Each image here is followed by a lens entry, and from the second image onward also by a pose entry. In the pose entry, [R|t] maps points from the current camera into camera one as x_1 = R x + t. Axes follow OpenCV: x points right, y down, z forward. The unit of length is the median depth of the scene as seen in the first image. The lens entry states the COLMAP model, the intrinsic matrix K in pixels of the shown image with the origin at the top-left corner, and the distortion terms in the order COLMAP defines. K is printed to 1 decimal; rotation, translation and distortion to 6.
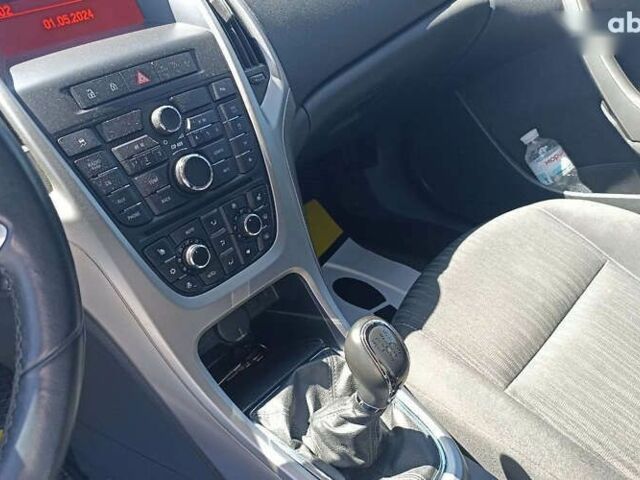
lens RADIAL K [[566.9, 0, 320.0], [0, 566.9, 240.0], [0, 0, 1]] dist [0.039391, -0.014565]
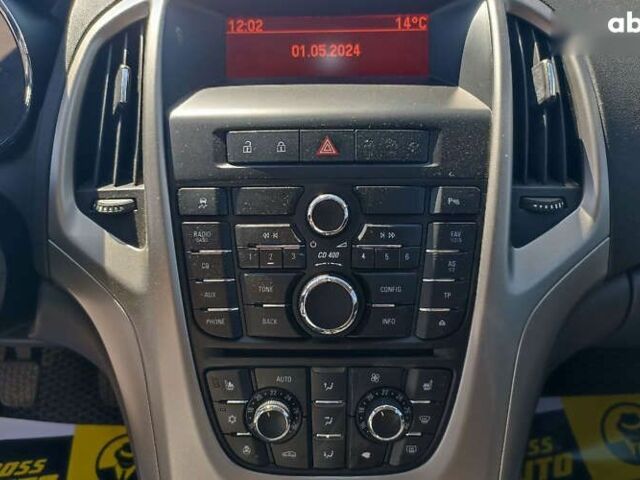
lens RADIAL K [[601.5, 0, 320.0], [0, 601.5, 240.0], [0, 0, 1]] dist [0.011057, -0.002333]
pose [[0.644928, 0.392506, -0.655749, 0.197617], [-0.443769, 0.890897, 0.096810, -0.255834], [0.622203, 0.228566, 0.748747, 0.494474]]
